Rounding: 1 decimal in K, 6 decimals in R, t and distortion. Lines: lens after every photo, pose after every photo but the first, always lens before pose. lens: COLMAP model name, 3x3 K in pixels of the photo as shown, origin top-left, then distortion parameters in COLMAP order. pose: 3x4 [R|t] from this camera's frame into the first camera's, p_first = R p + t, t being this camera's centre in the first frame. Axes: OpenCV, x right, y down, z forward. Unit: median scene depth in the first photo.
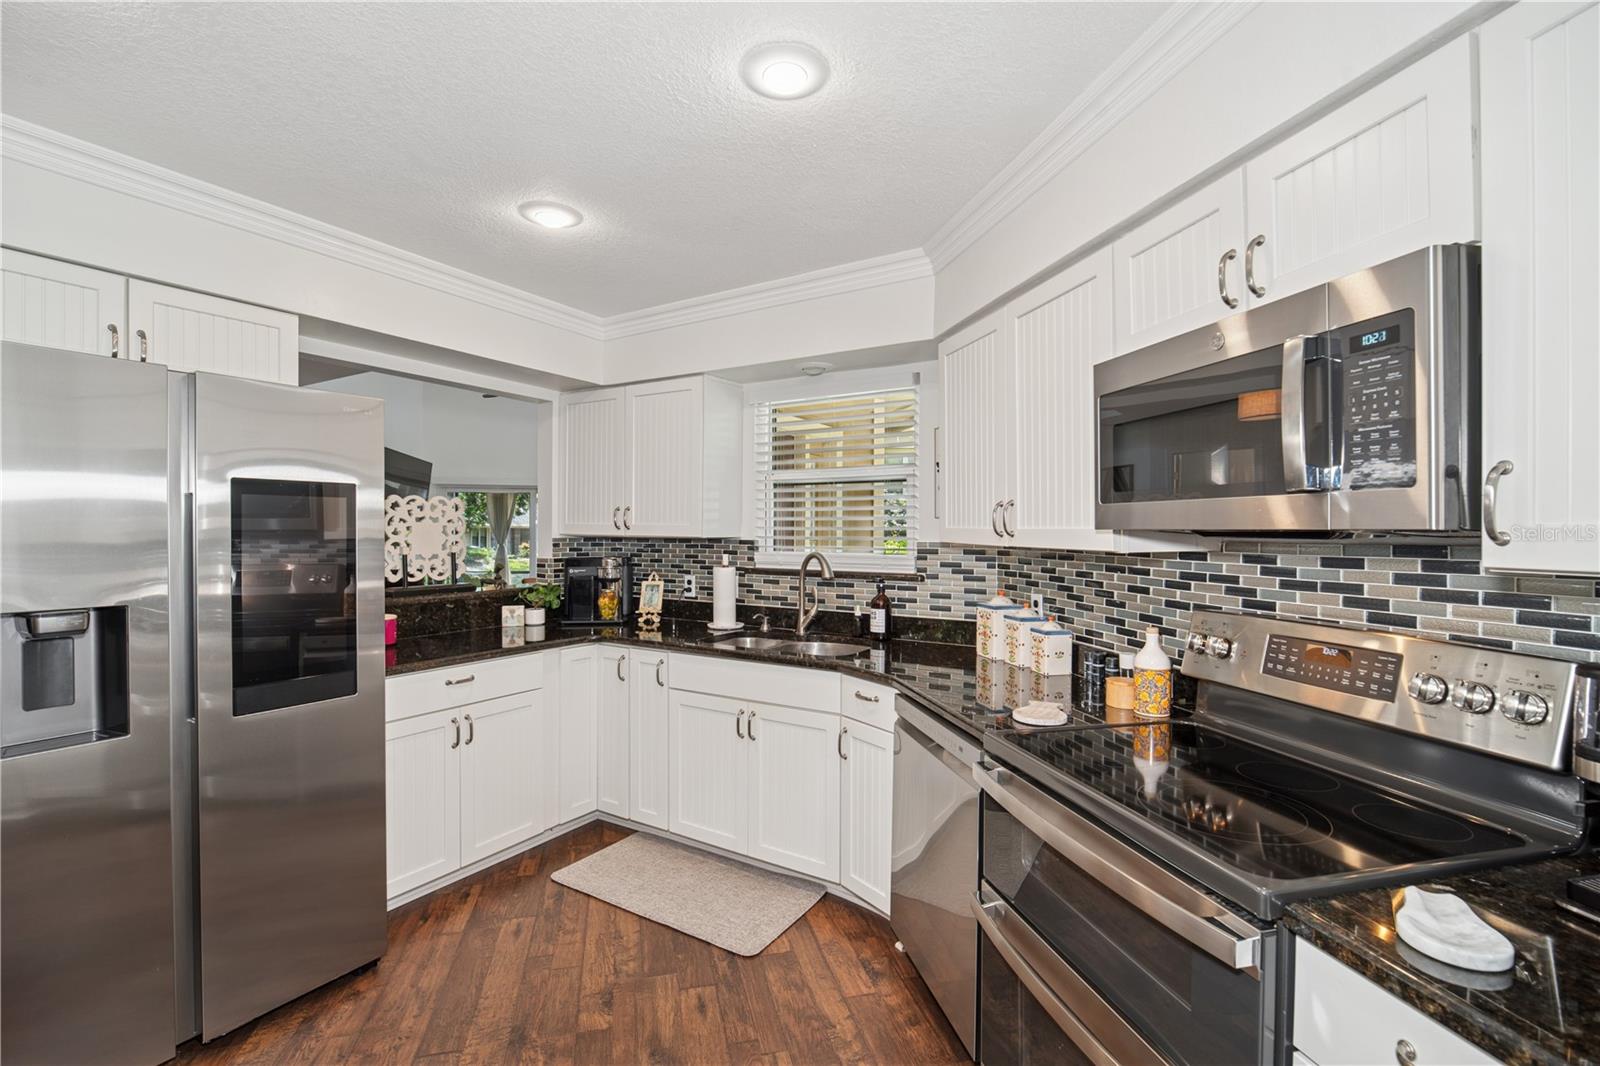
lens RADIAL K [[714.4, 0, 800.8], [0, 714.4, 541.1], [0, 0, 1]] dist [-0.003617, -0.000527]
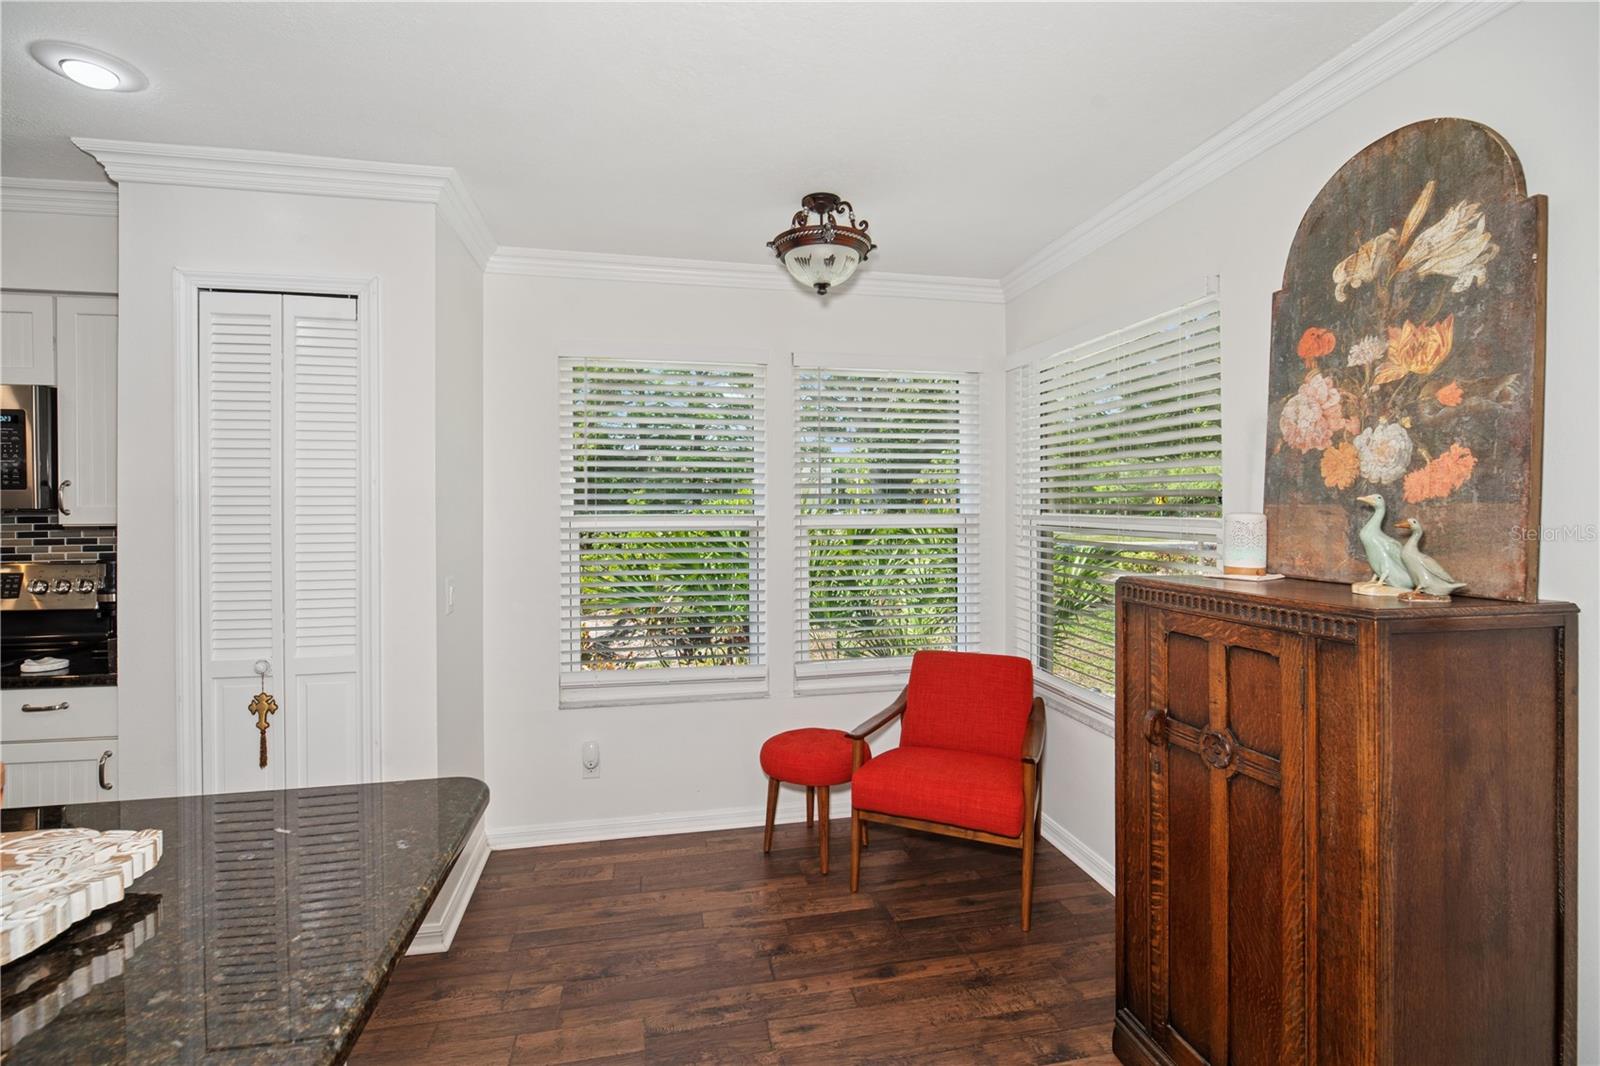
lens RADIAL K [[706.5, 0, 829.5], [0, 706.5, 502.6], [0, 0, 1]] dist [-0.011512, 0.000087]
pose [[0.019523, 0.004602, 0.999799, -0.474477], [0.022766, 0.999728, -0.005046, 0.012488], [-0.999550, 0.022859, 0.019412, -0.582001]]
